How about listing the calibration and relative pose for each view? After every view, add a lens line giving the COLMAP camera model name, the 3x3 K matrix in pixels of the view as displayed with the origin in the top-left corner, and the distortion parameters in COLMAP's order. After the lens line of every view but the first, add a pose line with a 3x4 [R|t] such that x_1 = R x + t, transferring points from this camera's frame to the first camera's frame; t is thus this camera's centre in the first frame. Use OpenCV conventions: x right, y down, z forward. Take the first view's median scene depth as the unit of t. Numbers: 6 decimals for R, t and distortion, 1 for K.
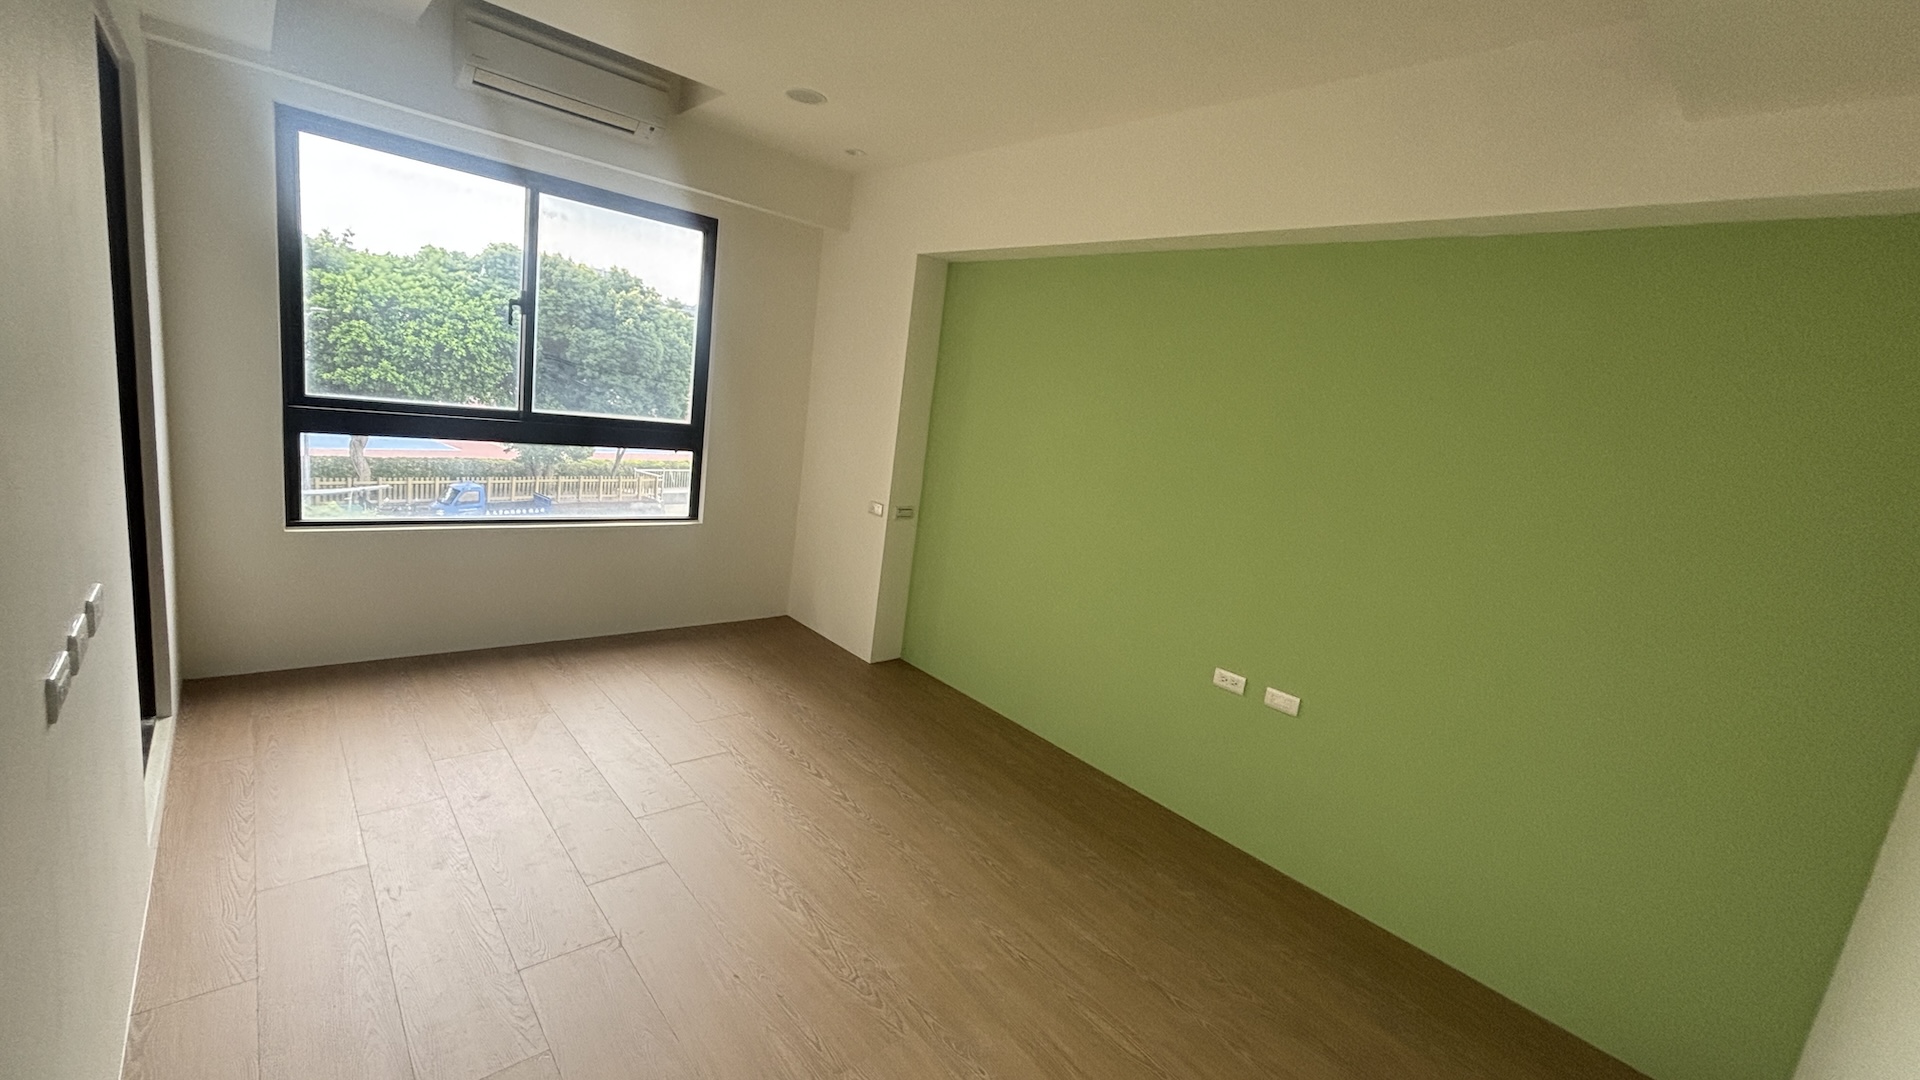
lens RADIAL K [[782.6, 0, 953.6], [0, 782.6, 533.1], [0, 0, 1]] dist [-0.001362, -0.000116]
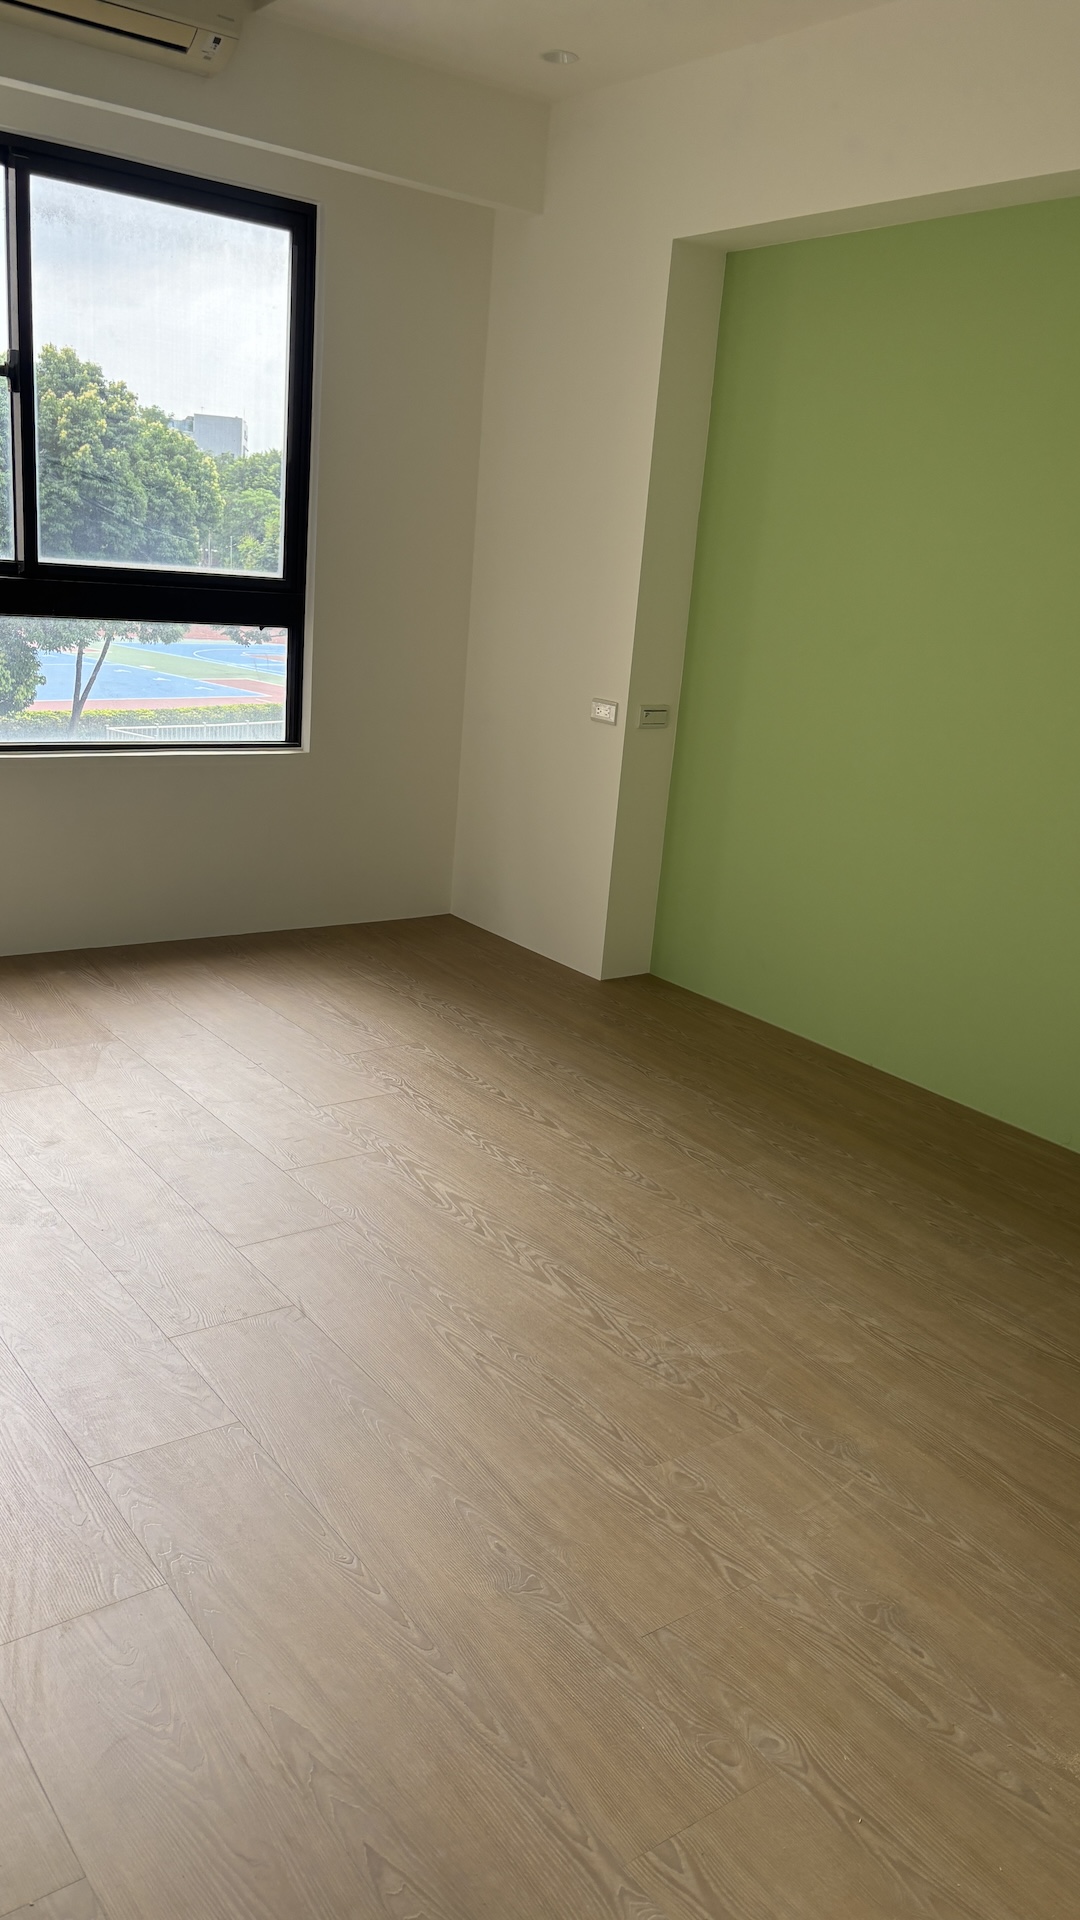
lens RADIAL K [[1459.1, 0, 540.0], [0, 1459.1, 960.0], [0, 0, 1]] dist [0.026579, -0.003617]
pose [[0.994422, -0.025806, -0.102266, -0.048968], [0.034620, 0.995747, 0.085375, 0.068566], [0.099628, -0.088440, 0.991087, -0.106342]]
